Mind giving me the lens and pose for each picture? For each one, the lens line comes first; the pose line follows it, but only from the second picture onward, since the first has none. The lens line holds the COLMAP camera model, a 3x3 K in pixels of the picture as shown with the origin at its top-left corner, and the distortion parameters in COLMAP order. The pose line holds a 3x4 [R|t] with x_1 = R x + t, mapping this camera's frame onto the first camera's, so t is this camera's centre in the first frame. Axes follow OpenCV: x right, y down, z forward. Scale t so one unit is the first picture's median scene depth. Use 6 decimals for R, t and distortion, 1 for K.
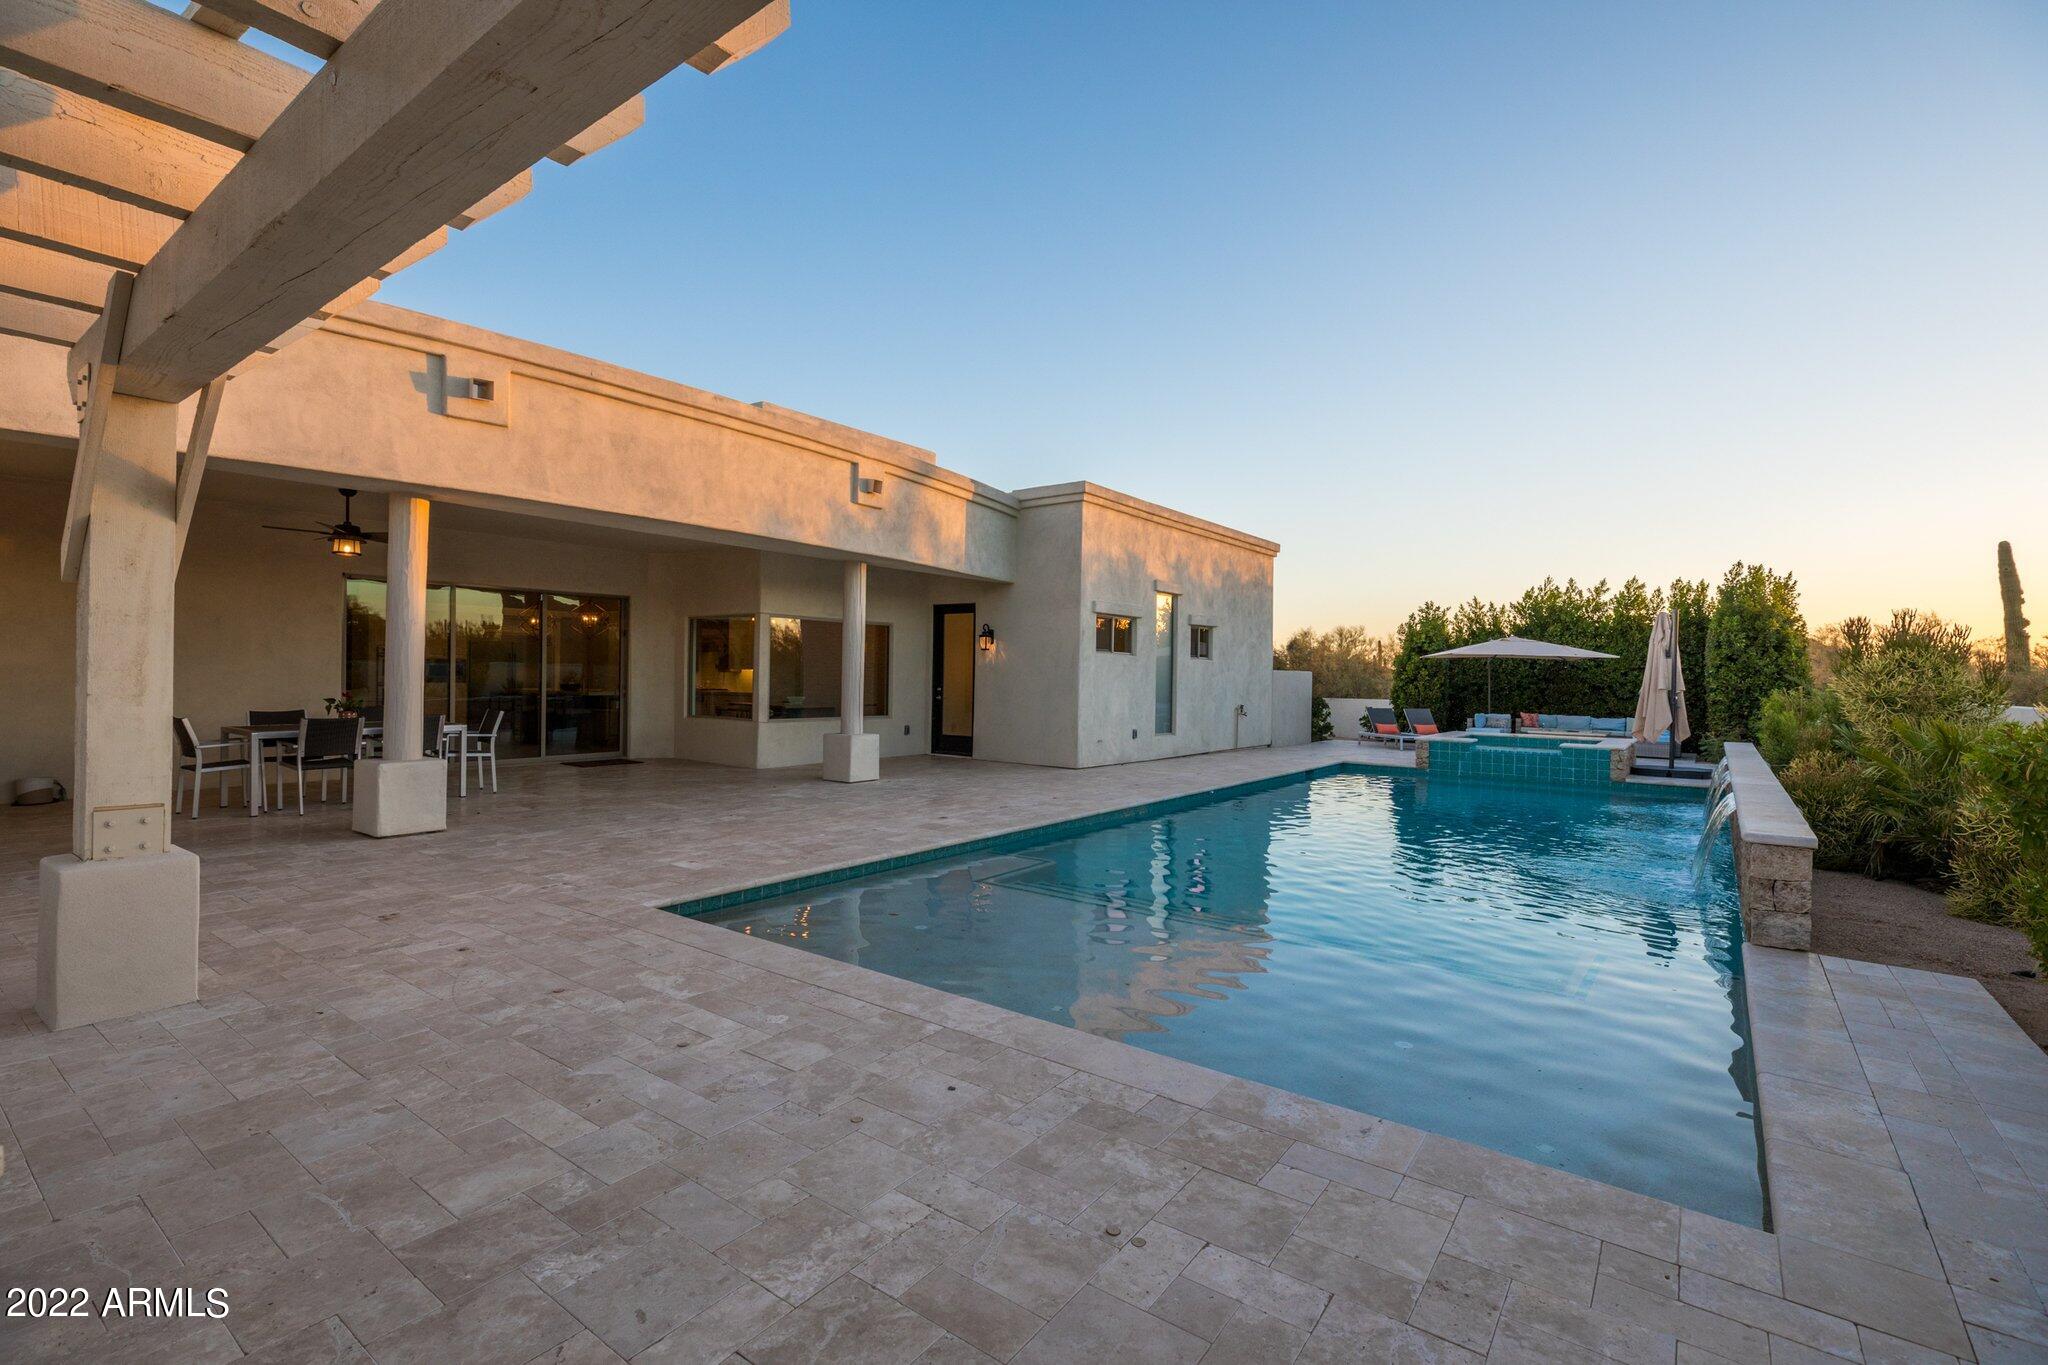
lens RADIAL K [[928.0, 0, 994.3], [0, 928.0, 681.7], [0, 0, 1]] dist [0.000282, -0.000491]
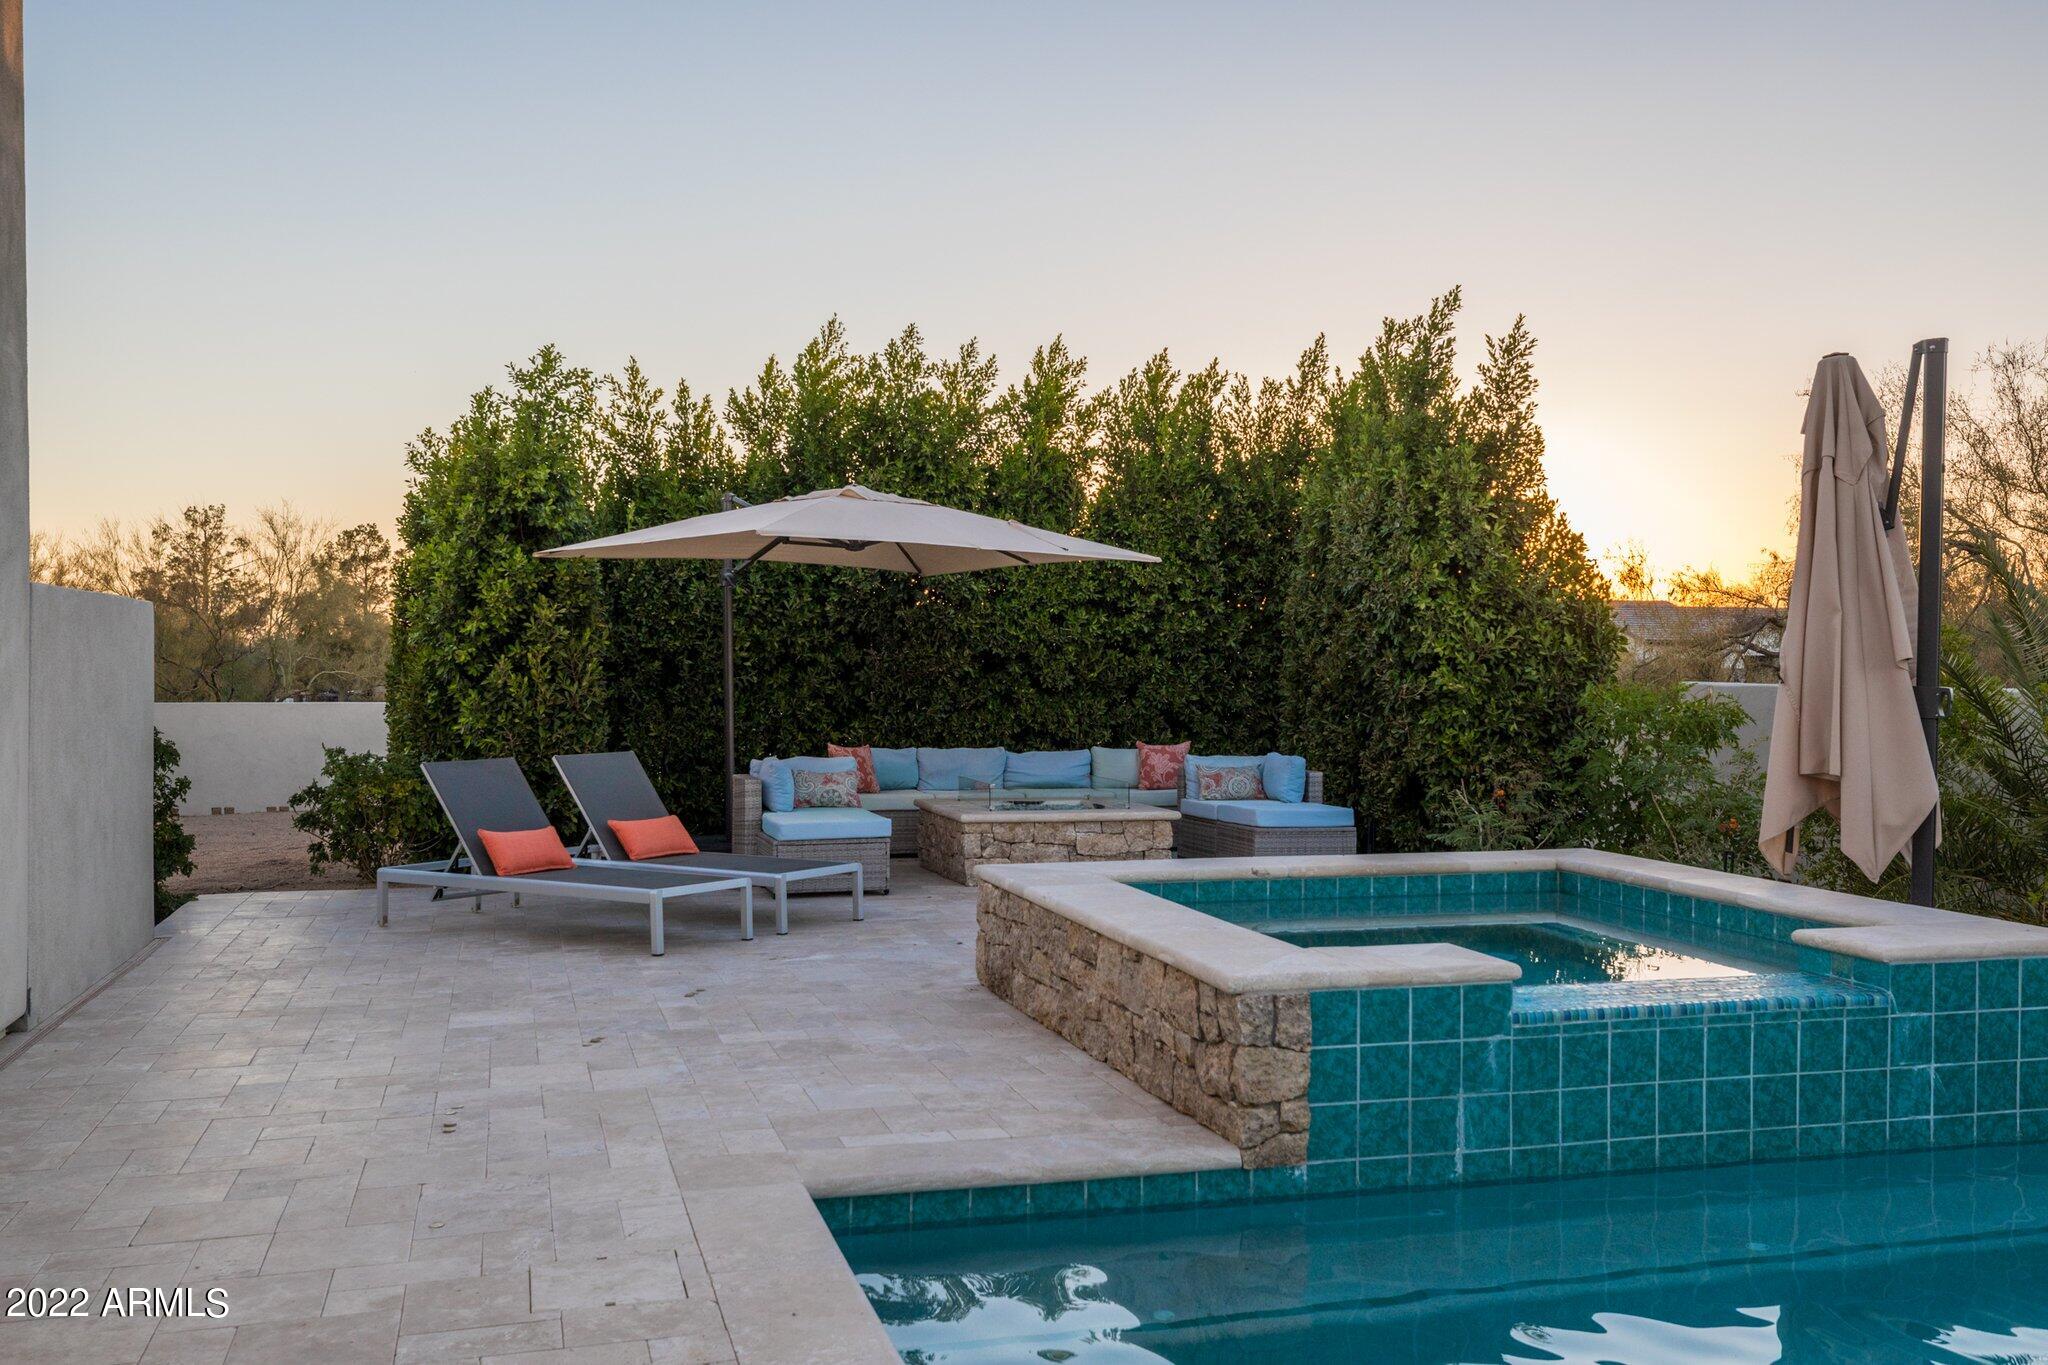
lens RADIAL K [[1842.5, 0, 1024.0], [0, 1842.5, 682.5], [0, 0, 1]] dist [-0.007263, 0.003182]
pose [[0.594375, -0.021876, 0.803890, 0.636259], [0.008220, 0.999743, 0.021128, 0.004151], [-0.804146, -0.005950, 0.594402, 3.064178]]
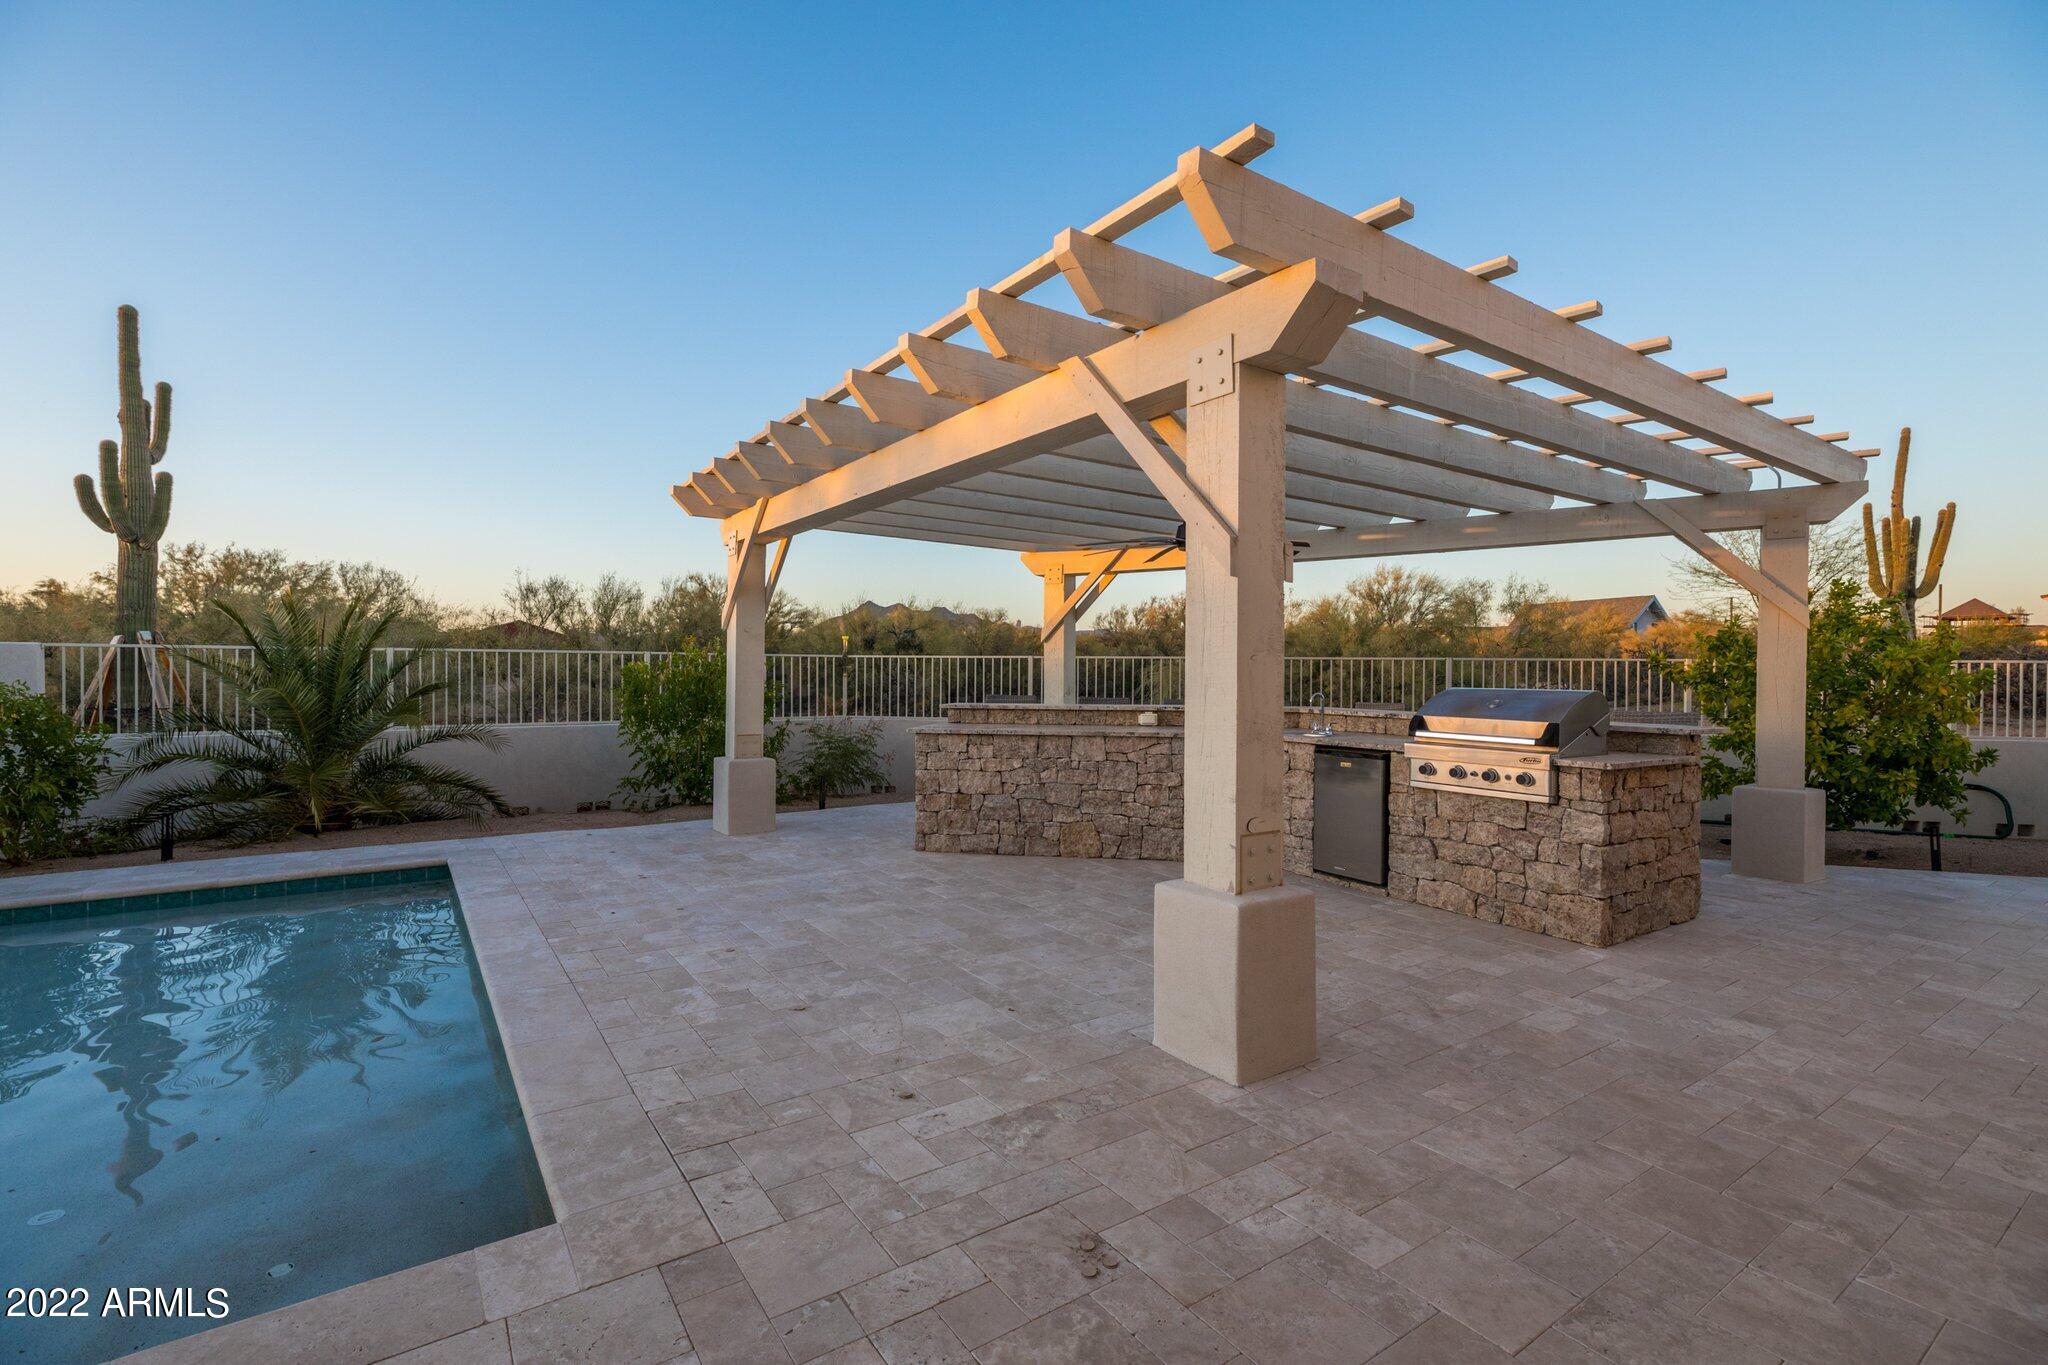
lens RADIAL K [[914.5, 0, 1008.1], [0, 914.5, 673.6], [0, 0, 1]] dist [0.002339, 0.000180]
pose [[-0.951970, -0.022995, 0.305327, -0.914070], [-0.019962, 0.999716, 0.013051, -0.027066], [-0.305540, 0.006329, -0.952158, 1.753789]]
